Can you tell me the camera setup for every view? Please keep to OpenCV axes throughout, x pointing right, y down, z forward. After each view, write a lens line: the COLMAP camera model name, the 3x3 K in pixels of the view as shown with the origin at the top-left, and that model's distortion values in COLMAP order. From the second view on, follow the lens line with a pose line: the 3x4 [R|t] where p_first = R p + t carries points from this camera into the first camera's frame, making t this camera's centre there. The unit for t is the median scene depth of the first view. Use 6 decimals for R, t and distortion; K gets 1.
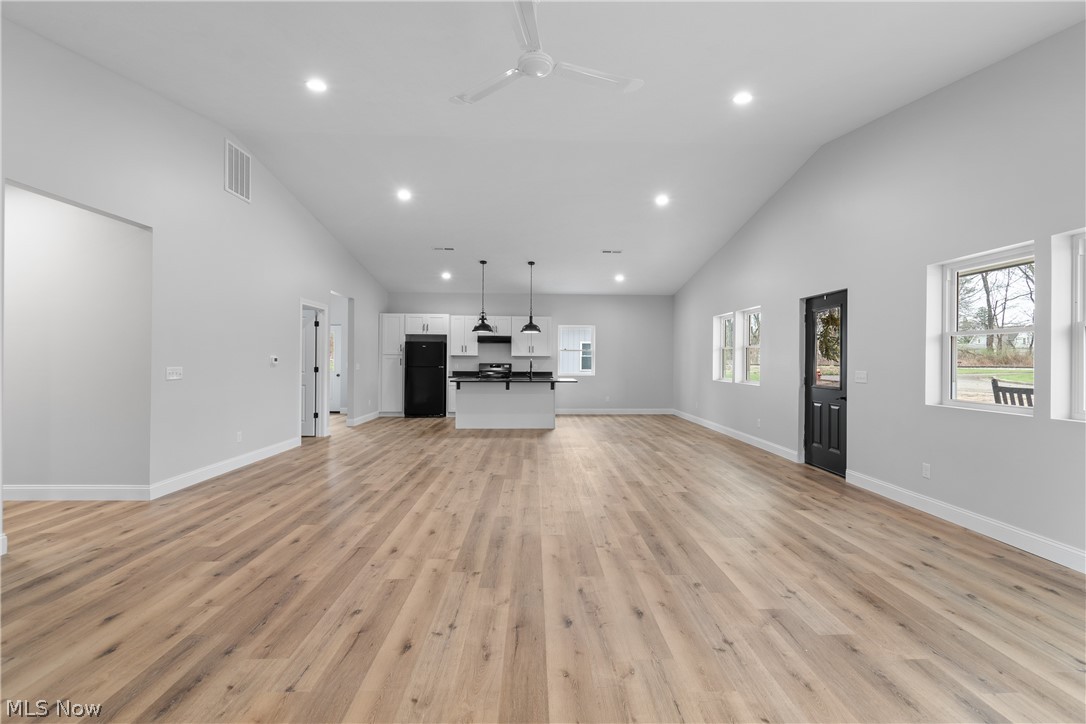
lens RADIAL K [[484.8, 0, 550.3], [0, 484.8, 358.6], [0, 0, 1]] dist [0.006684, -0.003911]
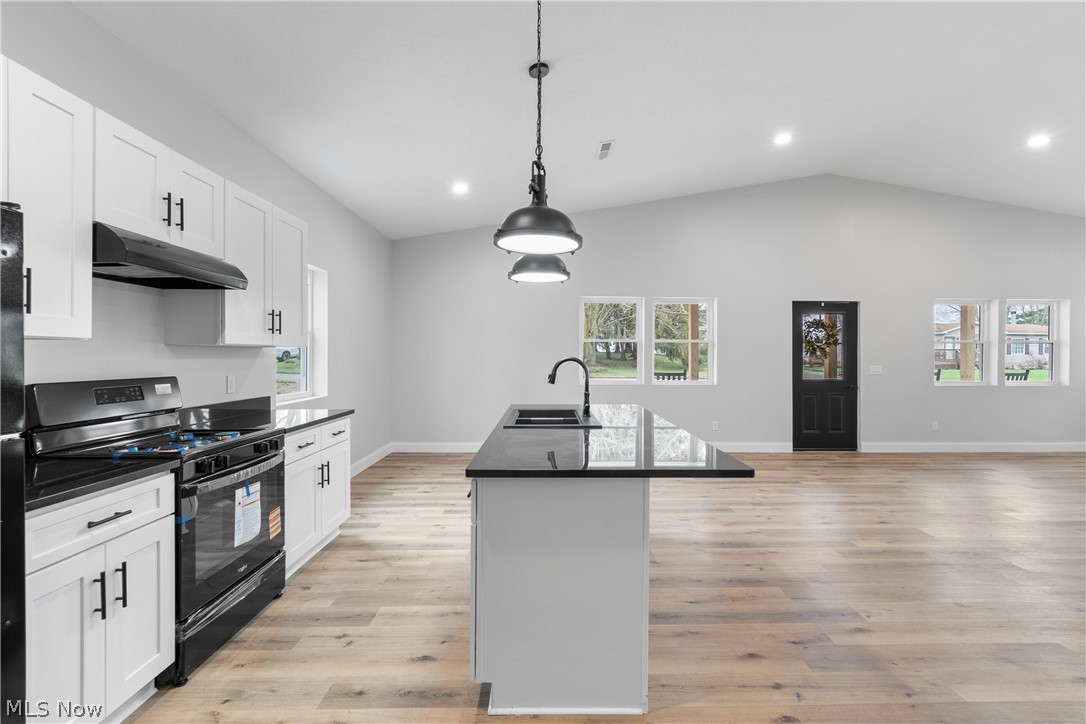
lens RADIAL K [[484.8, 0, 553.0], [0, 484.8, 355.5], [0, 0, 1]] dist [0.006684, -0.003911]
pose [[0.018710, -0.005812, 0.999808, -0.446676], [-0.005794, 0.999966, 0.005921, -0.003328], [-0.999808, -0.005903, 0.018676, 1.171529]]
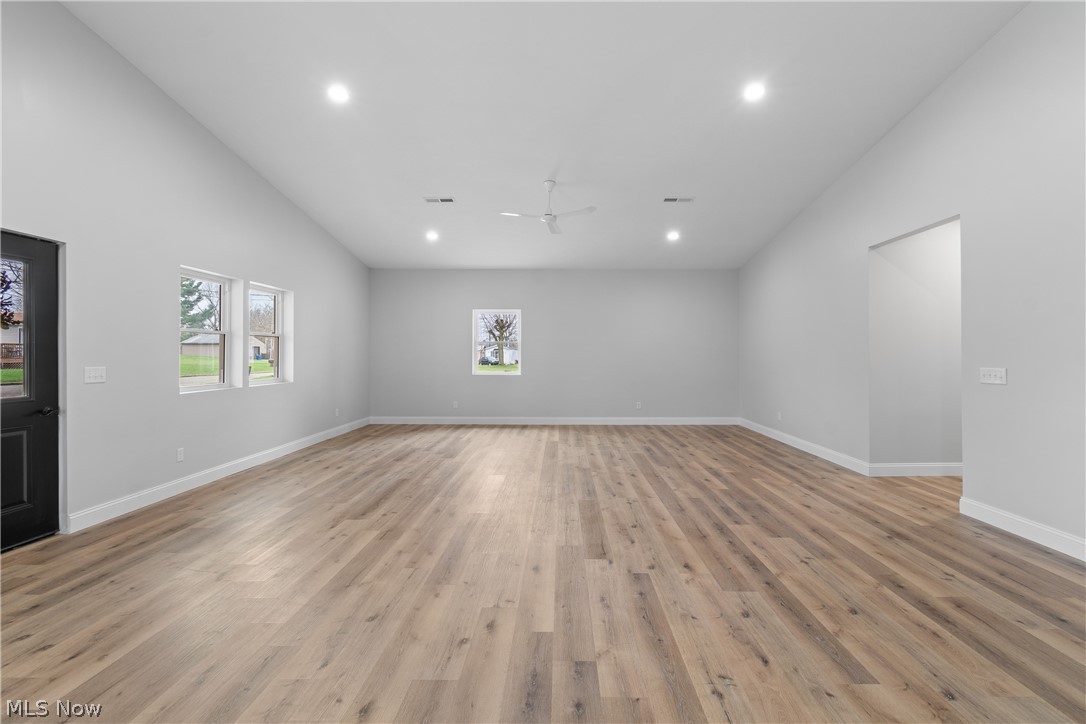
lens RADIAL K [[484.8, 0, 552.7], [0, 484.8, 349.6], [0, 0, 1]] dist [0.006684, -0.003911]
pose [[-0.998695, -0.007969, 0.050452, -0.055531], [-0.008541, 0.999902, -0.011128, 0.001113], [-0.050358, -0.011544, -0.998664, 1.070207]]
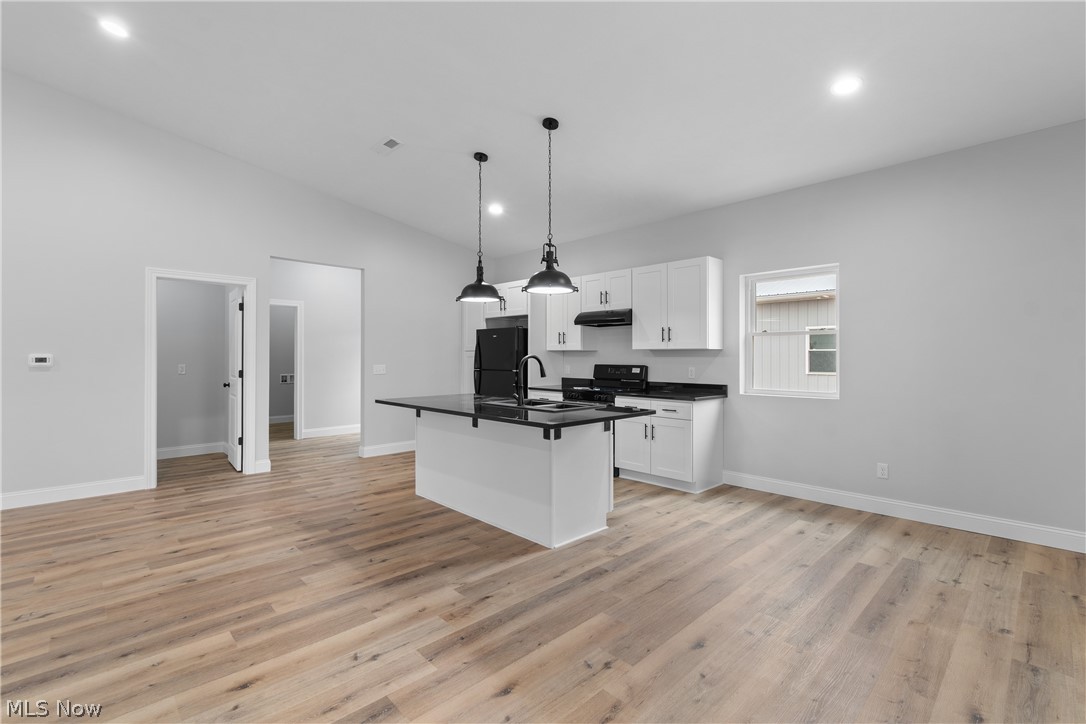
lens RADIAL K [[484.8, 0, 554.4], [0, 484.8, 353.6], [0, 0, 1]] dist [0.006684, -0.003911]
pose [[0.675671, -0.012459, -0.737098, 0.318148], [0.007492, 0.999922, -0.010033, 0.003870], [0.737165, 0.001257, 0.675712, 0.862184]]
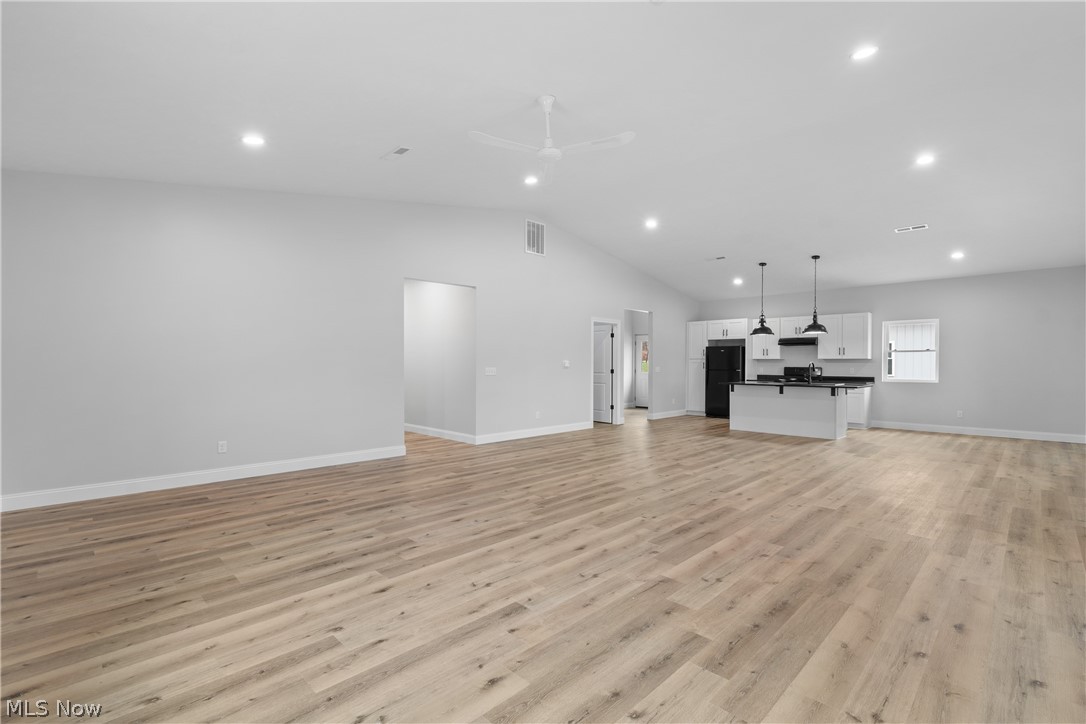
lens RADIAL K [[484.8, 0, 555.9], [0, 484.8, 376.5], [0, 0, 1]] dist [0.006684, -0.003911]
pose [[0.689102, 0.015560, -0.724497, 0.344898], [0.004404, 0.999661, 0.025657, 0.002794], [0.724651, -0.020871, 0.688800, 0.008039]]
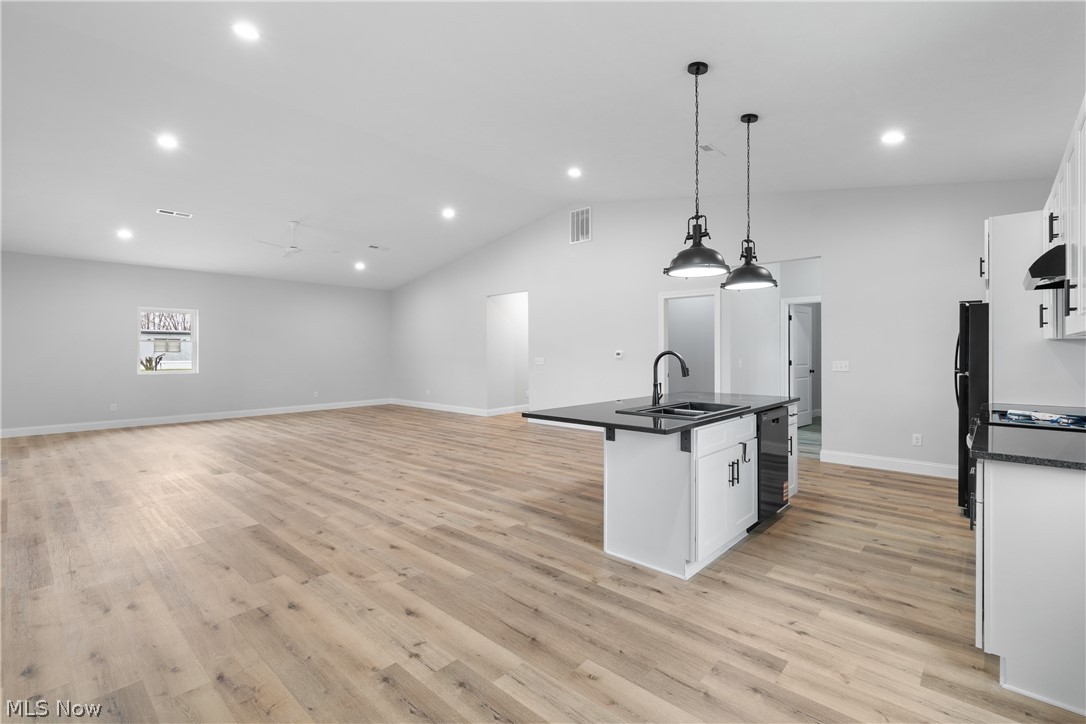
lens RADIAL K [[484.8, 0, 557.0], [0, 484.8, 357.2], [0, 0, 1]] dist [0.006684, -0.003911]
pose [[-0.689979, 0.001812, -0.723828, 0.326053], [-0.000096, 0.999997, 0.002595, 0.004681], [0.723830, 0.001861, -0.689976, 1.383982]]
